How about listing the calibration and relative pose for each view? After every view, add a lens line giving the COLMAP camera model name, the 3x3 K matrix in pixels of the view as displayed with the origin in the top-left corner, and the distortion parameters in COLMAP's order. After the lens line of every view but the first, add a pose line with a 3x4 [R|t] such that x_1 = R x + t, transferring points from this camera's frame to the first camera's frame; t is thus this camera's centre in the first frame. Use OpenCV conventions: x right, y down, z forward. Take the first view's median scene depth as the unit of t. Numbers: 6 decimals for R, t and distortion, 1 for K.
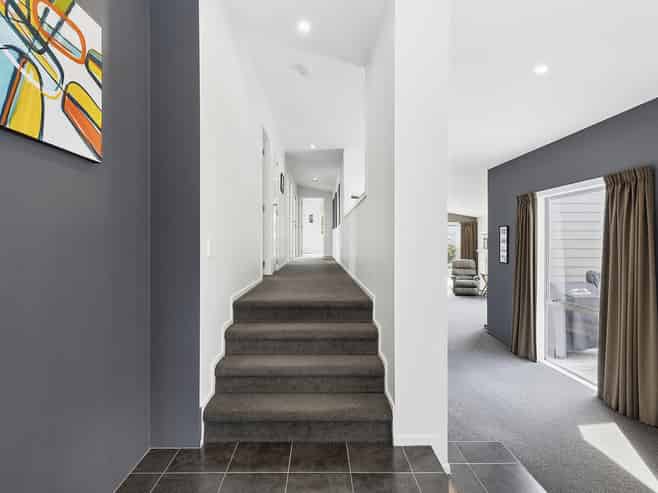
lens RADIAL K [[336.0, 0, 329.0], [0, 336.0, 246.5], [0, 0, 1]] dist [0.000187, 0.000069]
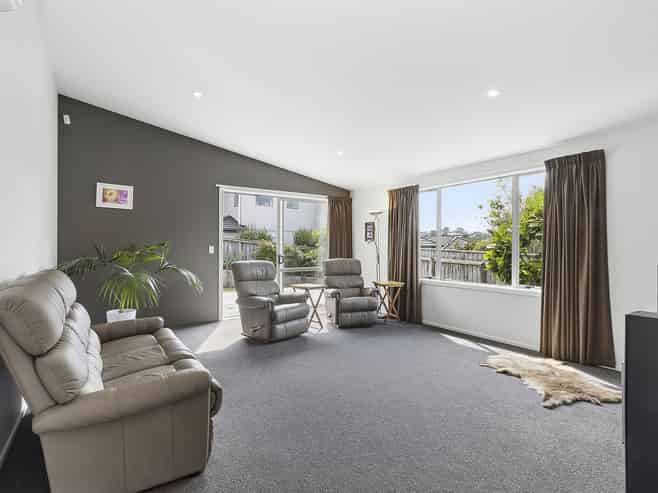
lens RADIAL K [[346.1, 0, 335.4], [0, 346.1, 247.2], [0, 0, 1]] dist [0.000533, 0.000066]
pose [[0.841024, 0.003416, 0.540987, 0.086041], [0.000394, 0.999976, -0.006927, 0.025228], [-0.540998, 0.006039, 0.841002, 0.561912]]
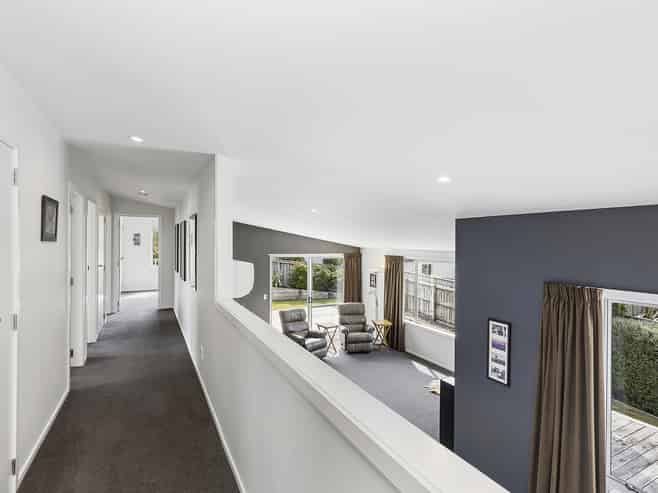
lens RADIAL K [[336.0, 0, 329.0], [0, 336.0, 246.5], [0, 0, 1]] dist [0.000187, 0.000069]
pose [[0.894599, 0.008248, 0.446793, -0.012979], [-0.009208, 0.999958, -0.000021, -0.103551], [-0.446774, -0.004095, 0.894637, 0.322572]]
